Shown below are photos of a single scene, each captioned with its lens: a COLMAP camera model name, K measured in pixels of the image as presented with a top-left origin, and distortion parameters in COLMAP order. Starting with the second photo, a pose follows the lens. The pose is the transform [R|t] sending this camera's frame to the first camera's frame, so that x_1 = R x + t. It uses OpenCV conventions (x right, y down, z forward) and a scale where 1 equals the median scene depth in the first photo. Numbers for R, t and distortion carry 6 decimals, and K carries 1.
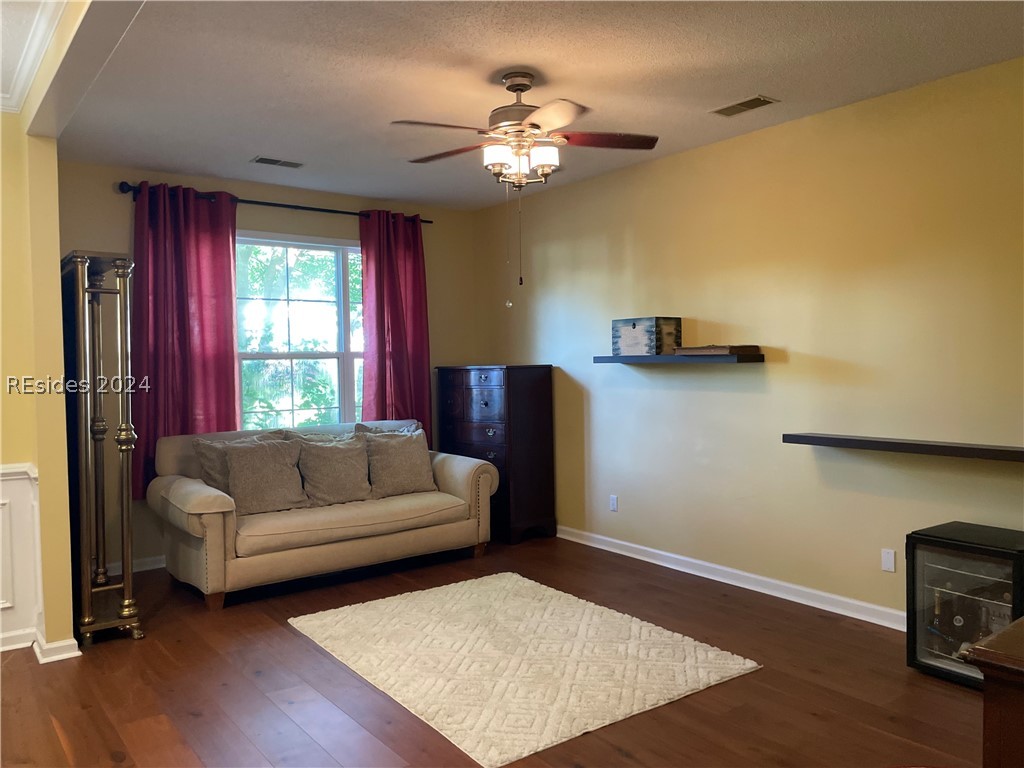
lens RADIAL K [[799.9, 0, 512.0], [0, 799.9, 384.0], [0, 0, 1]] dist [0.094067, -0.137143]
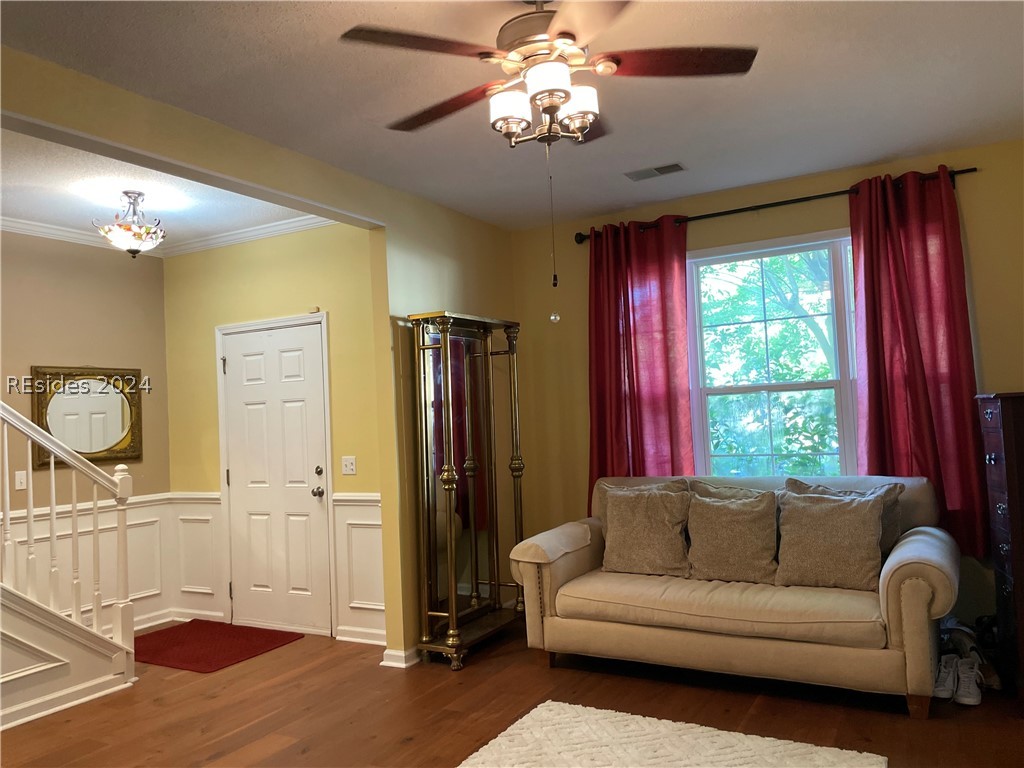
lens RADIAL K [[780.6, 0, 512.0], [0, 780.6, 384.0], [0, 0, 1]] dist [0.089001, -0.125262]
pose [[0.392160, -0.043059, -0.918889, 0.452263], [0.012857, 0.999063, -0.041329, -0.012888], [0.919807, 0.004394, 0.392346, 0.568608]]
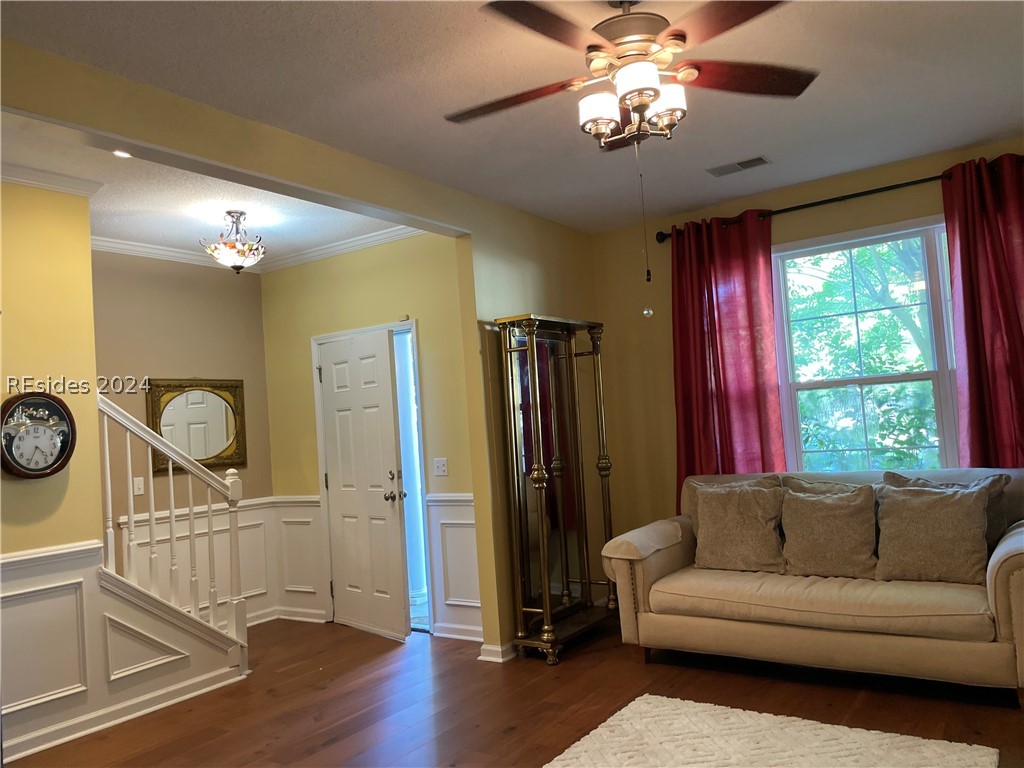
lens RADIAL K [[781.1, 0, 518.2], [0, 781.1, 390.3], [0, 0, 1]] dist [0.084116, -0.116191]
pose [[0.308963, -0.052953, -0.949599, 0.461875], [0.035037, 0.998405, -0.044275, -0.004913], [0.950428, -0.019592, 0.310326, 0.549195]]
